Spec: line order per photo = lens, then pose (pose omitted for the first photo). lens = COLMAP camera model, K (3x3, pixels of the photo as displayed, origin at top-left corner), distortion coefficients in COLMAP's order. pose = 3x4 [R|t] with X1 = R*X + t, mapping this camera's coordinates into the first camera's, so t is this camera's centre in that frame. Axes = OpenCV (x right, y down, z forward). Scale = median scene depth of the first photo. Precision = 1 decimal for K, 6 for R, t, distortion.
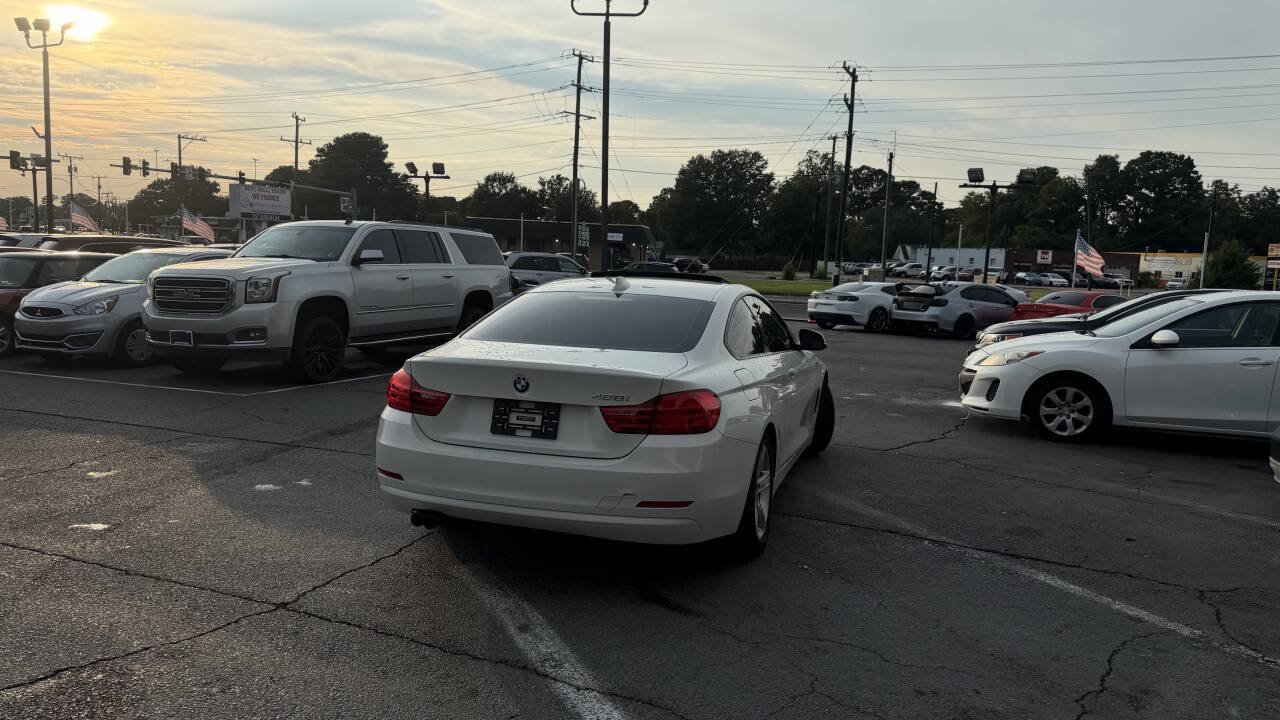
lens RADIAL K [[895.6, 0, 643.5], [0, 895.6, 369.5], [0, 0, 1]] dist [0.072831, -0.096783]
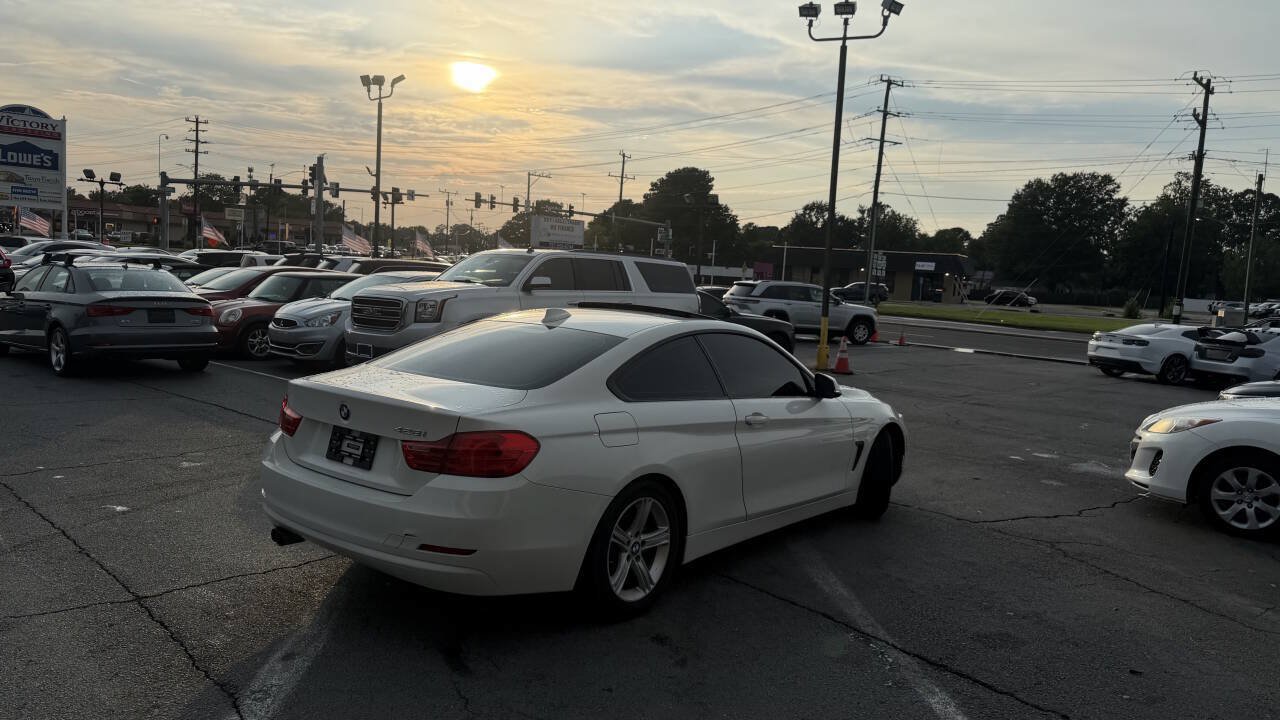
lens RADIAL K [[895.6, 0, 643.8], [0, 895.6, 363.6], [0, 0, 1]] dist [0.072831, -0.096783]
pose [[0.937868, 0.053980, -0.342767, 0.086635], [-0.066759, 0.997441, -0.025583, -0.005671], [0.340509, 0.046876, 0.939072, 0.027152]]
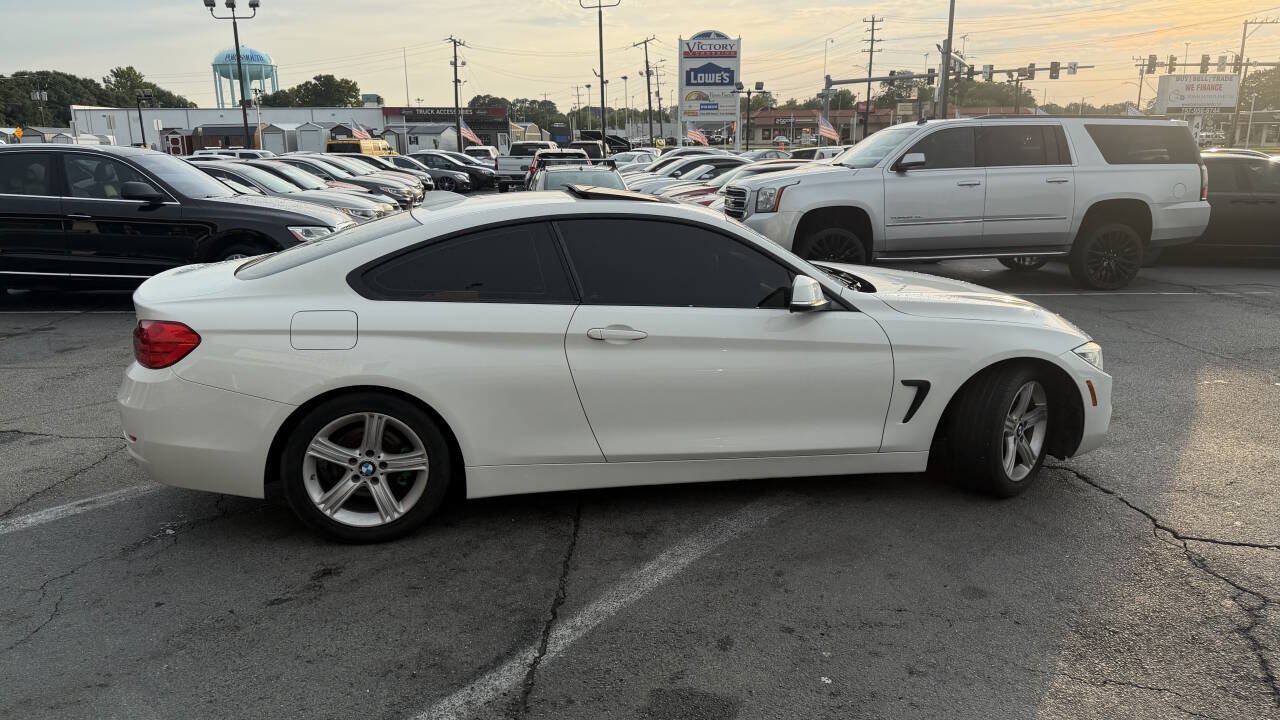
lens RADIAL K [[895.6, 0, 648.7], [0, 895.6, 358.3], [0, 0, 1]] dist [0.072831, -0.096783]
pose [[0.476890, 0.164631, -0.863408, 0.181905], [-0.082915, 0.986348, 0.142276, -0.018617], [0.875044, 0.003740, 0.484030, 0.164547]]
